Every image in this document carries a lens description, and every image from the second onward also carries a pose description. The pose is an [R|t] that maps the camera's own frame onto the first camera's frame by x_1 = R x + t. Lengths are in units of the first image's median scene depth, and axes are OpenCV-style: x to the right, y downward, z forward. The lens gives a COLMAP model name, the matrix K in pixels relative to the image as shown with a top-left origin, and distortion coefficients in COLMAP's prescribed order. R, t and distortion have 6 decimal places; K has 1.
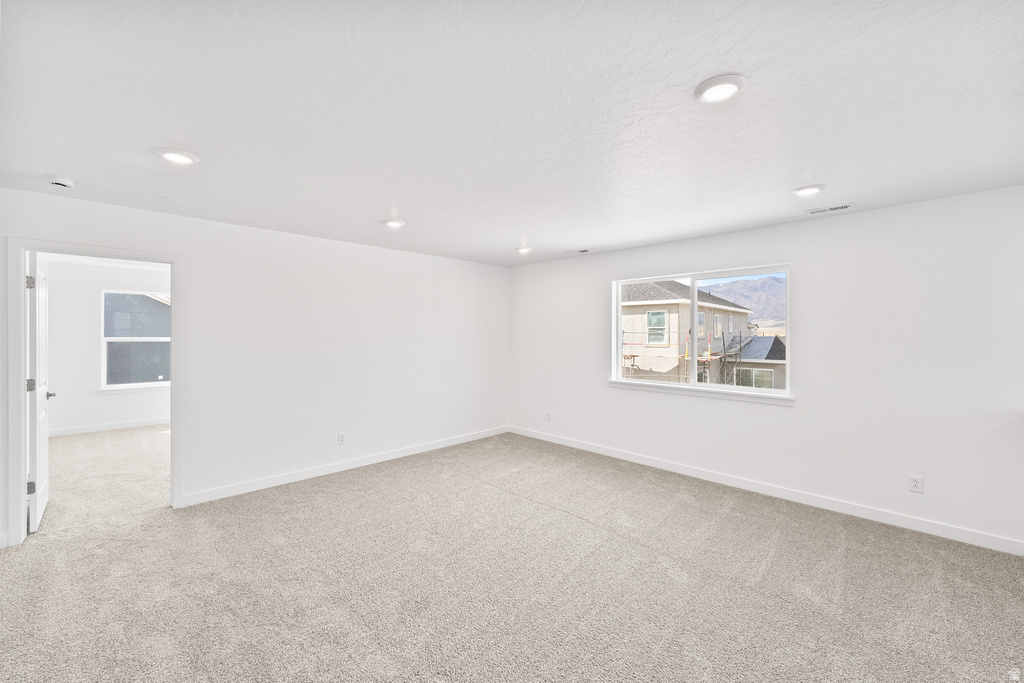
lens RADIAL K [[416.4, 0, 507.4], [0, 416.4, 331.5], [0, 0, 1]] dist [0.001126, -0.000950]
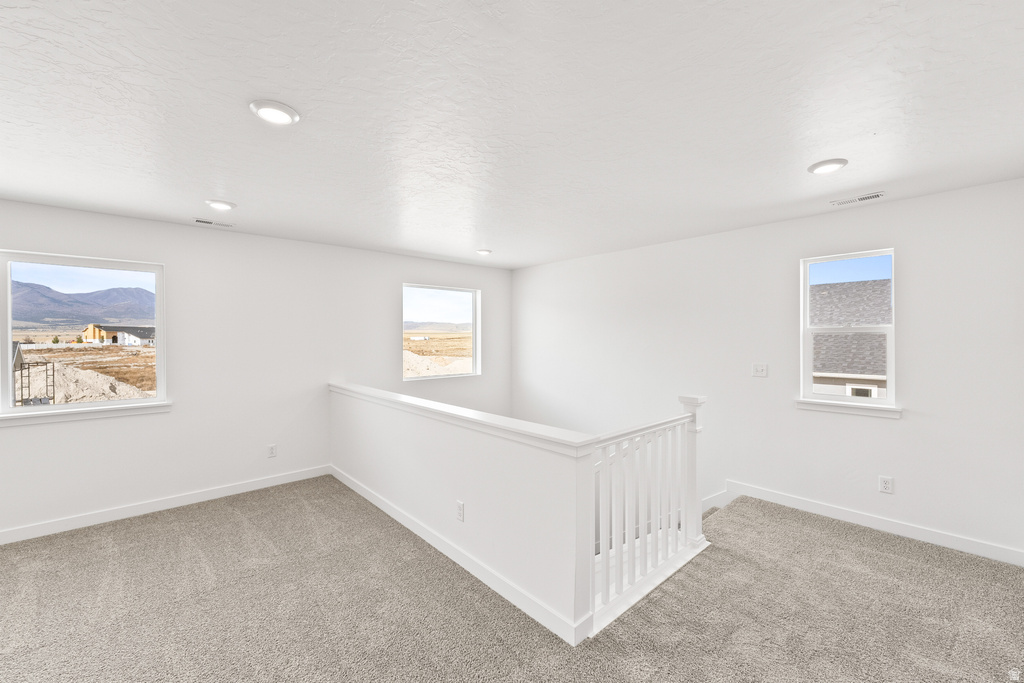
lens RADIAL K [[416.4, 0, 506.9], [0, 416.4, 342.8], [0, 0, 1]] dist [0.001126, -0.000950]
pose [[0.053937, -0.018358, 0.998376, -0.289848], [0.001047, 0.999831, 0.018328, -0.000916], [-0.998544, 0.000057, 0.053947, 0.181790]]
